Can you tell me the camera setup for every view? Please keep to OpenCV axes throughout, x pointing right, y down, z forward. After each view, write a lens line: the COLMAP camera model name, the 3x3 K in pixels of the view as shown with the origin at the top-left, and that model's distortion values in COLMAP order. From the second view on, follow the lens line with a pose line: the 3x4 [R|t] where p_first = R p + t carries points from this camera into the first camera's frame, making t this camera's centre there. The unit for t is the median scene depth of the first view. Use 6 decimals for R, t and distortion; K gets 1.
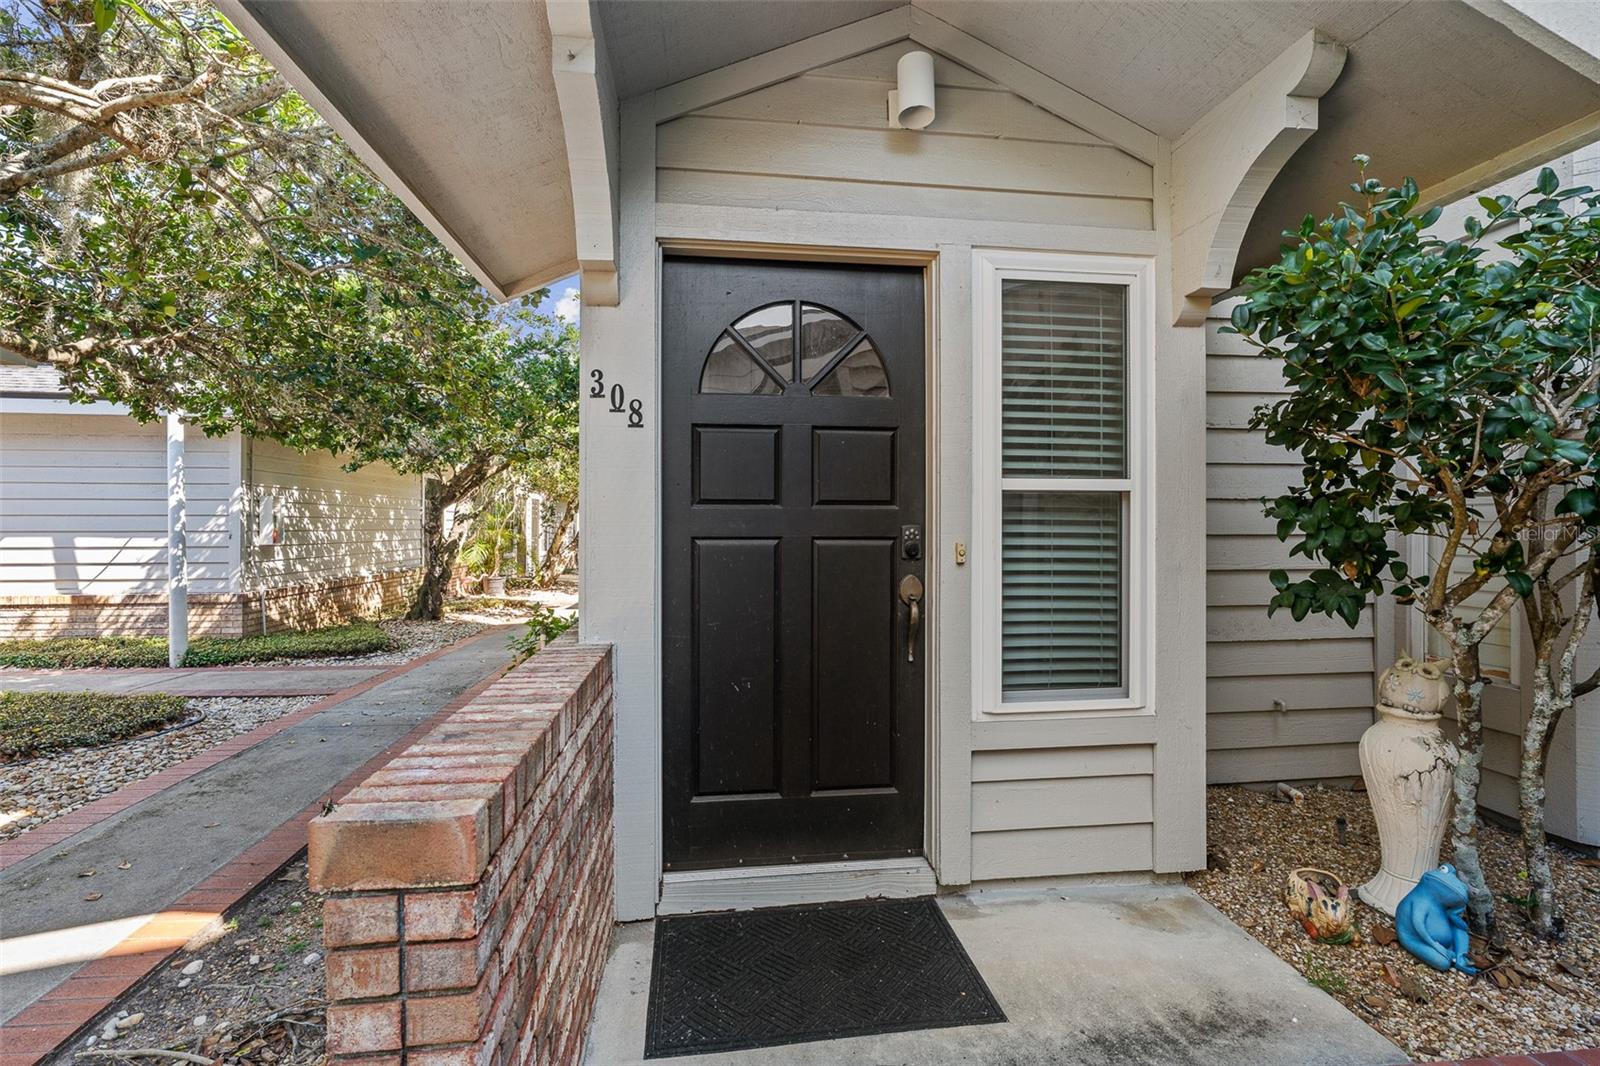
lens RADIAL K [[727.7, 0, 799.7], [0, 727.7, 524.4], [0, 0, 1]] dist [-0.003772, 0.000215]
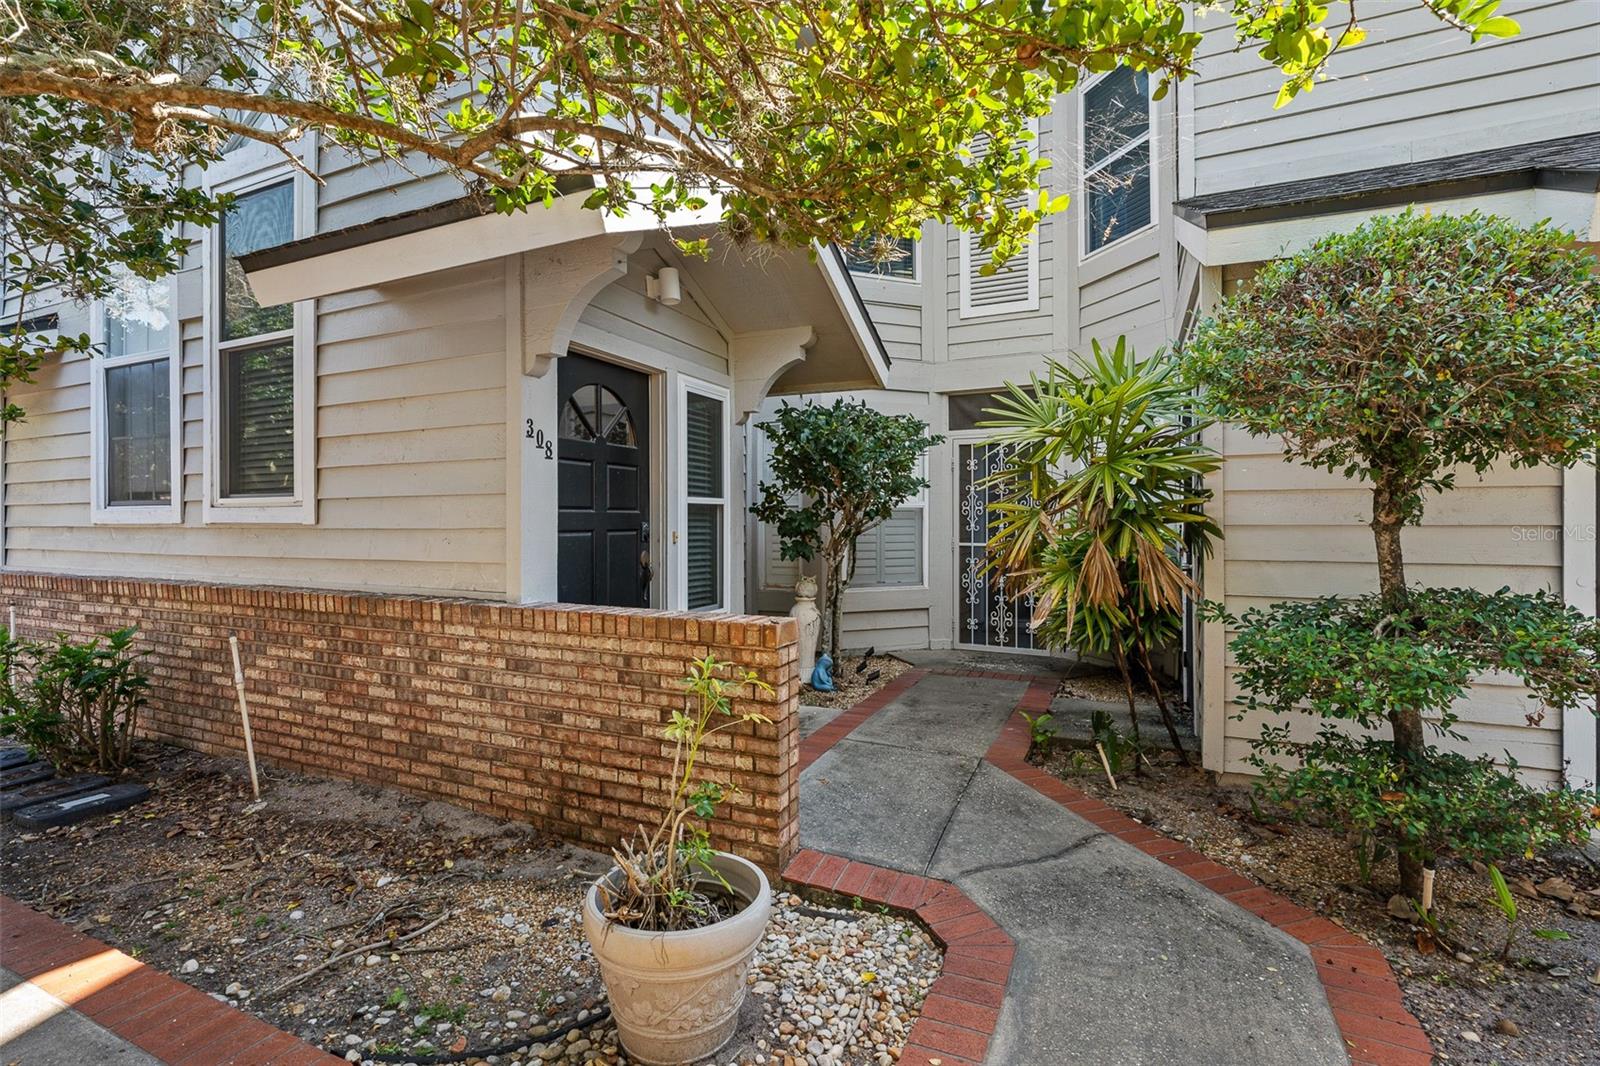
lens RADIAL K [[727.7, 0, 799.7], [0, 727.7, 524.4], [0, 0, 1]] dist [-0.003772, 0.000215]
pose [[0.522992, -0.009351, 0.852287, -1.182203], [0.009013, 0.999945, 0.005440, 0.000372], [-0.852290, 0.004837, 0.523047, -0.233726]]
